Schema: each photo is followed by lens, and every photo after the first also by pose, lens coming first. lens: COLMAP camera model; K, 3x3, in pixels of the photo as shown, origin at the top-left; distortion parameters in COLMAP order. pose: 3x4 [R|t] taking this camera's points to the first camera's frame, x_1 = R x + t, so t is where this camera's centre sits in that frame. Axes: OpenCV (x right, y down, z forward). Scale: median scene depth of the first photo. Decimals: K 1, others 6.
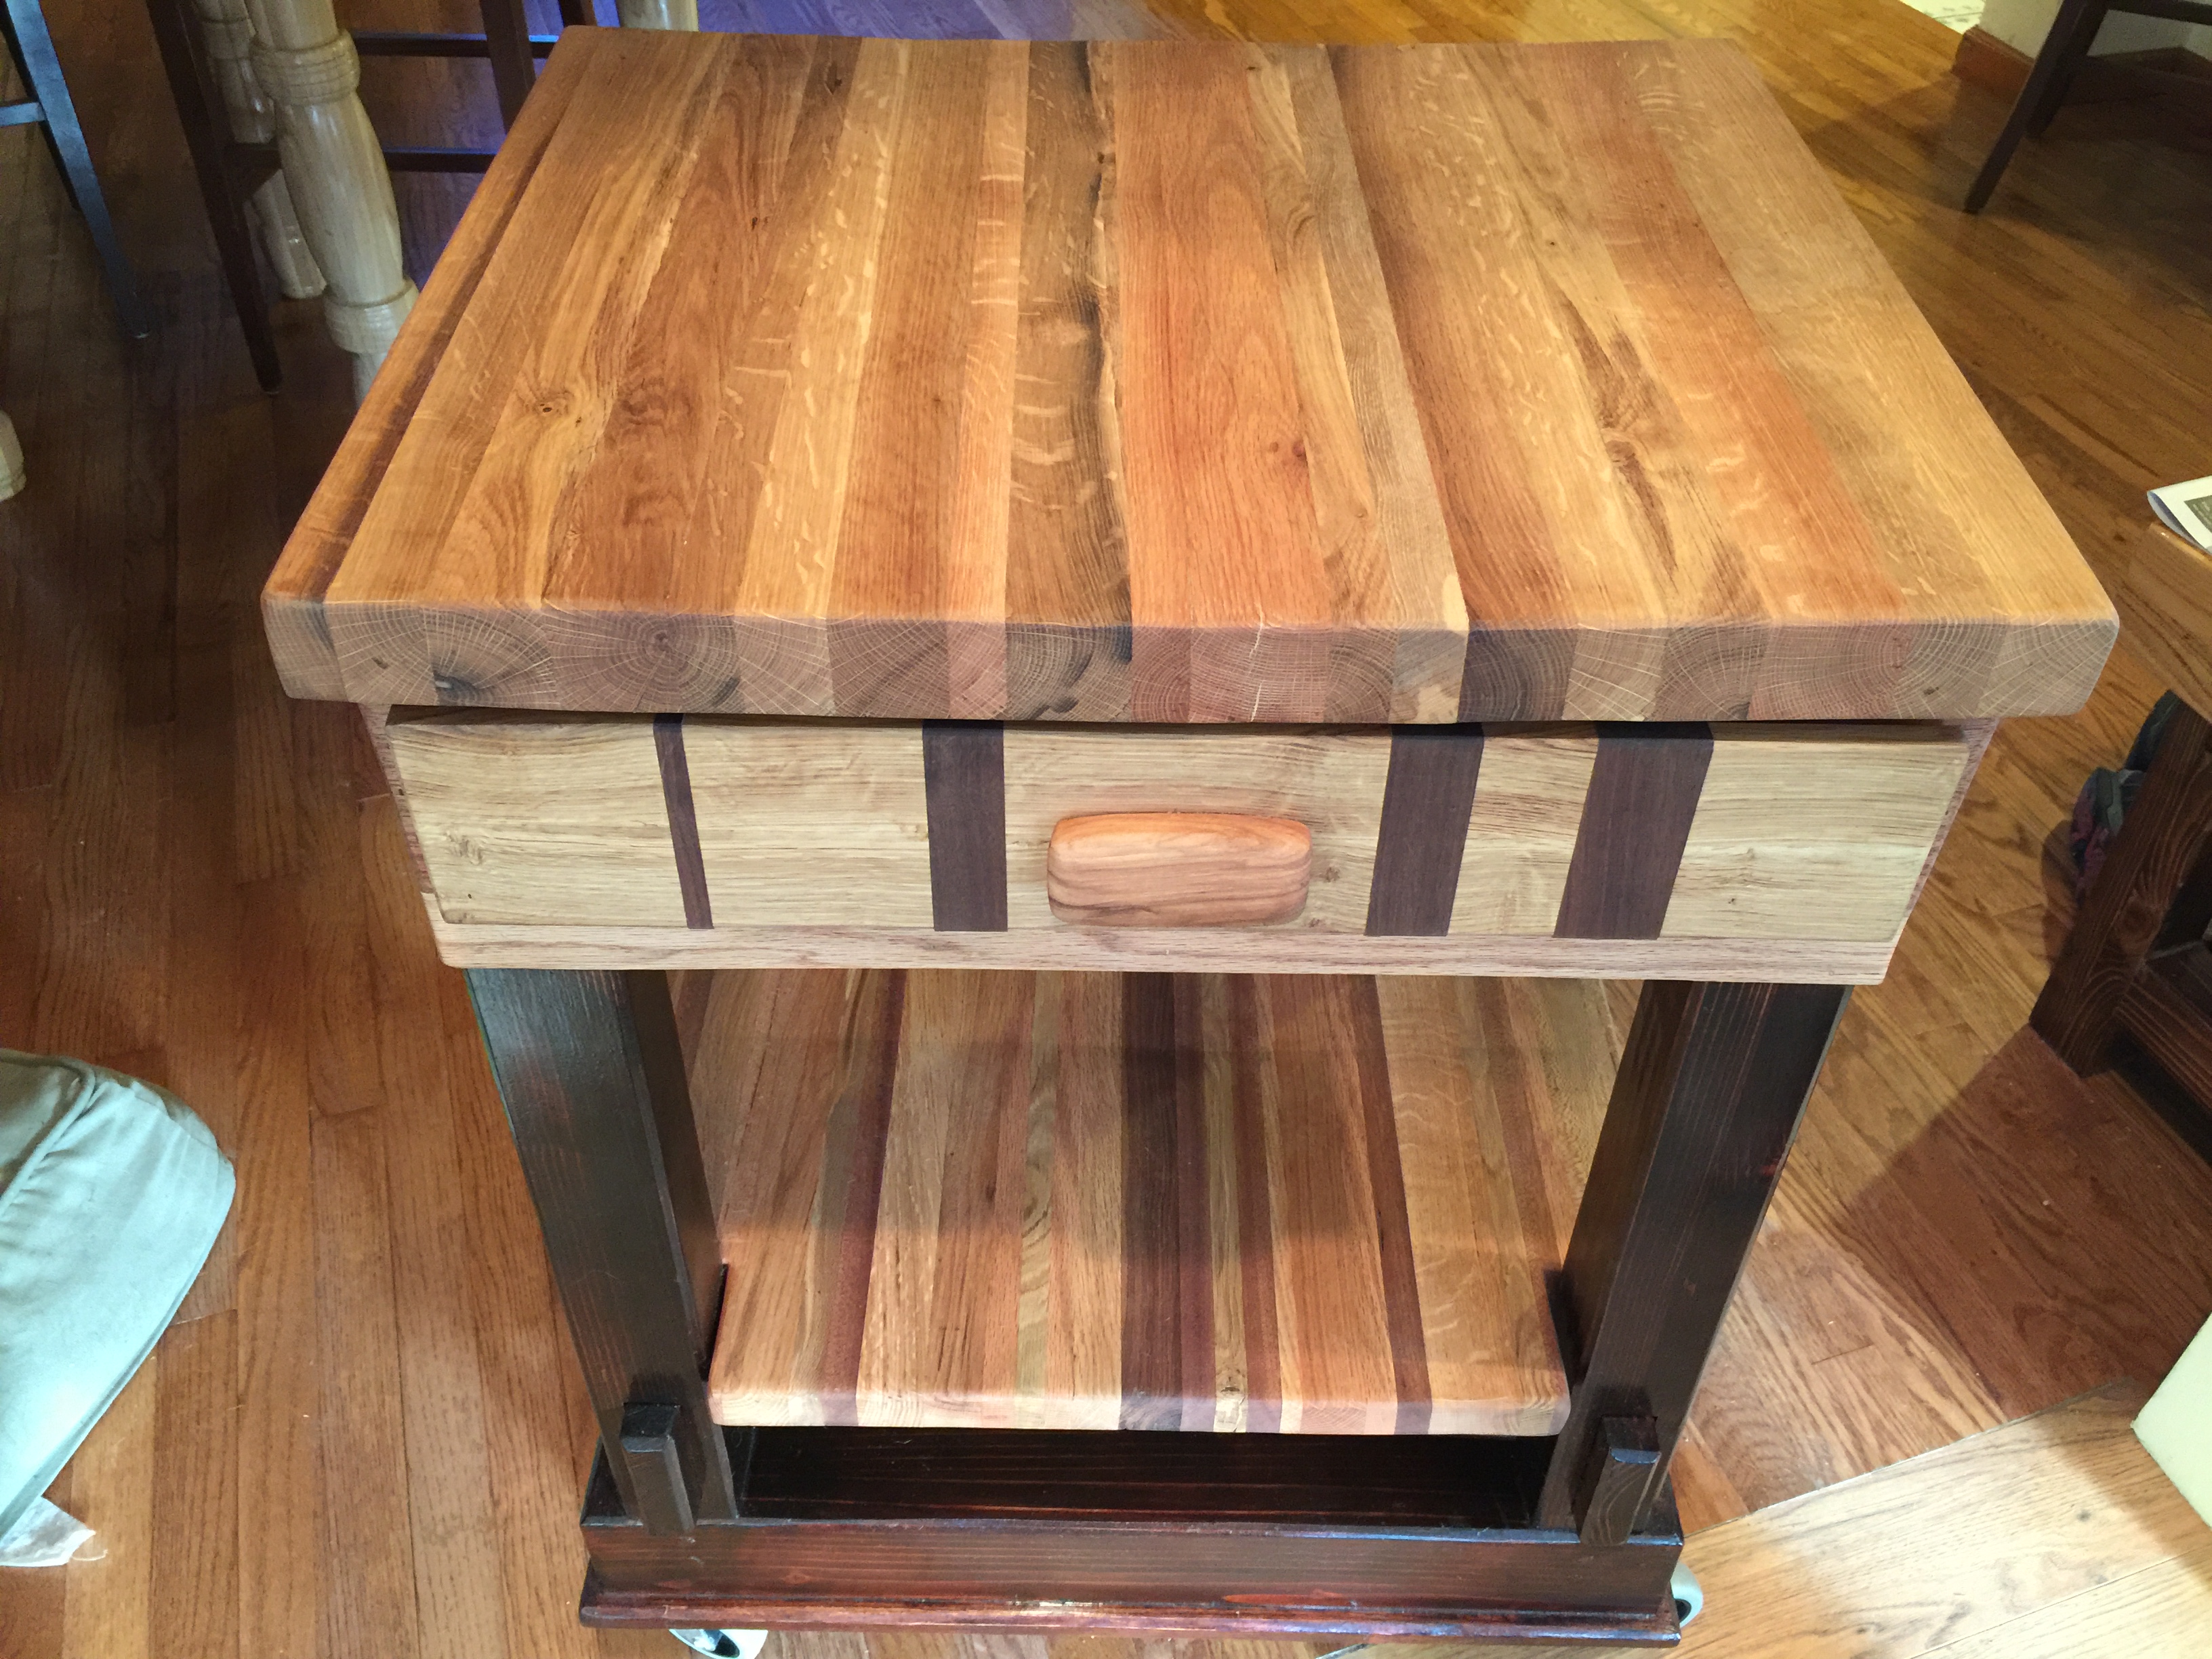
lens RADIAL K [[1967.8, 0, 908.8], [0, 1967.8, 986.9], [0, 0, 1]] dist [0.251465, -0.310192]
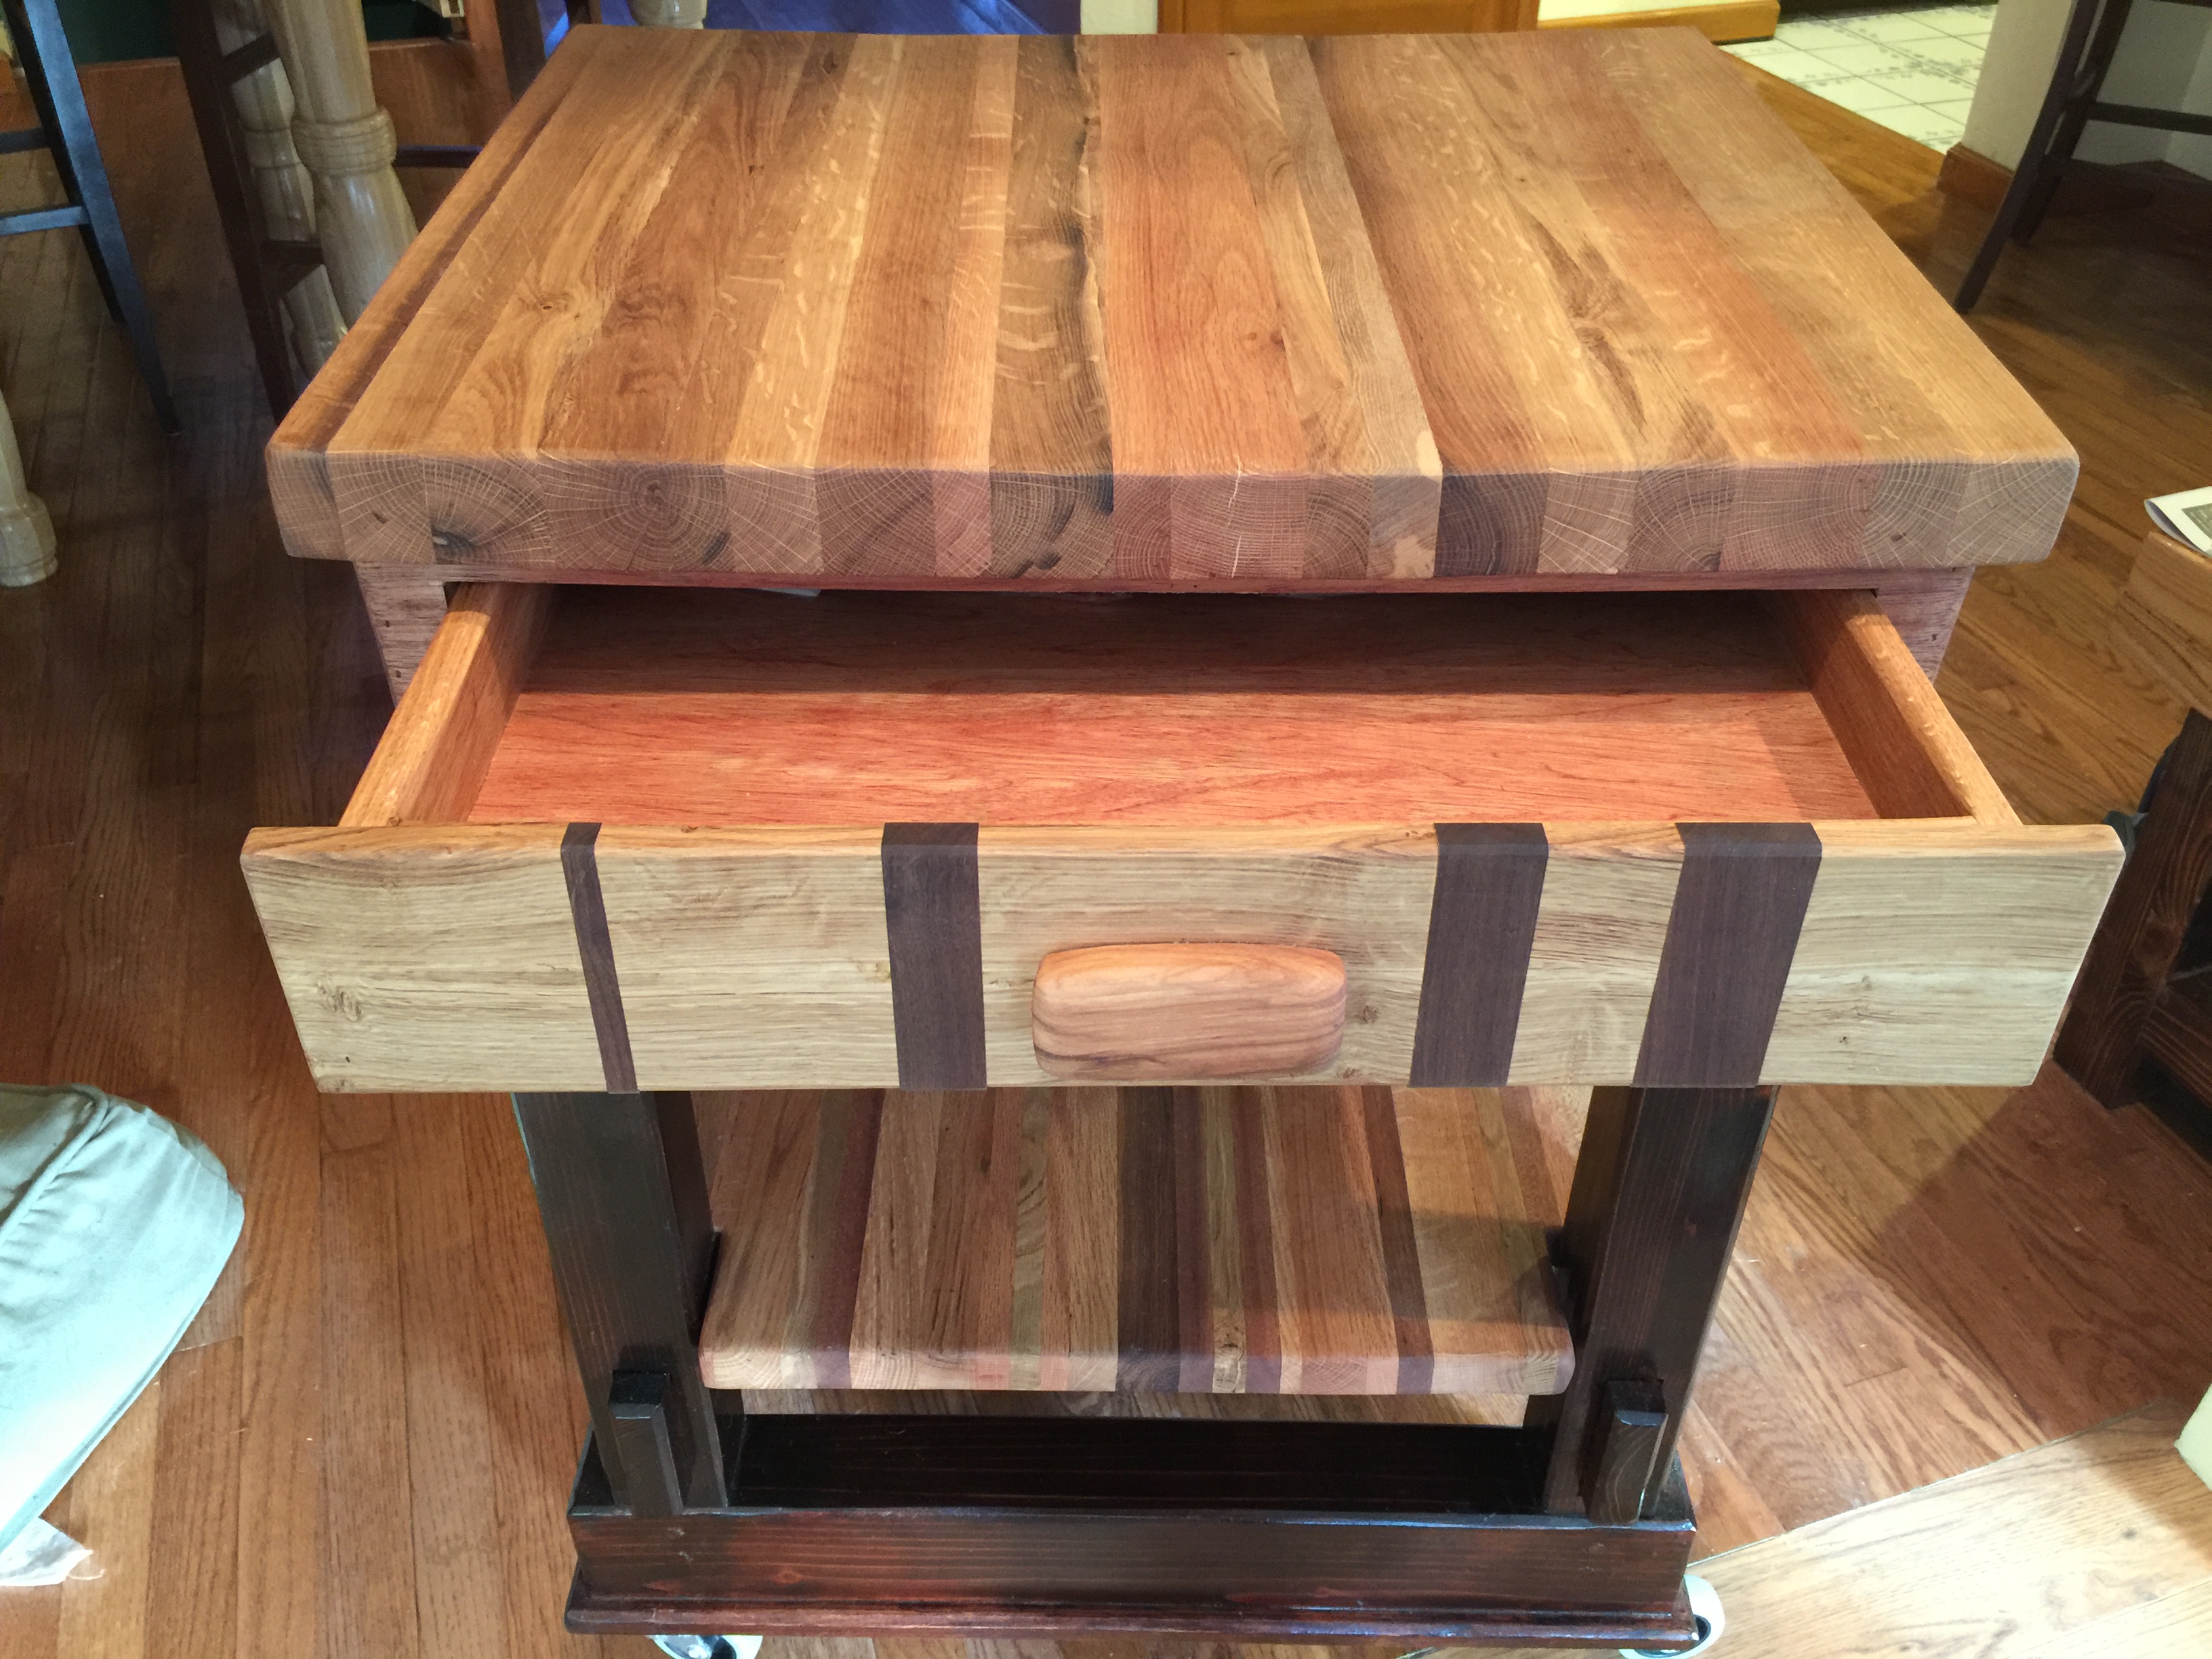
lens RADIAL K [[1974.3, 0, 909.6], [0, 1974.3, 981.2], [0, 0, 1]] dist [0.280914, -0.359458]
pose [[0.999898, -0.009044, -0.011089, 0.012928], [0.008089, 0.996487, -0.083360, 0.126629], [0.011804, 0.083262, 0.996458, -0.008757]]
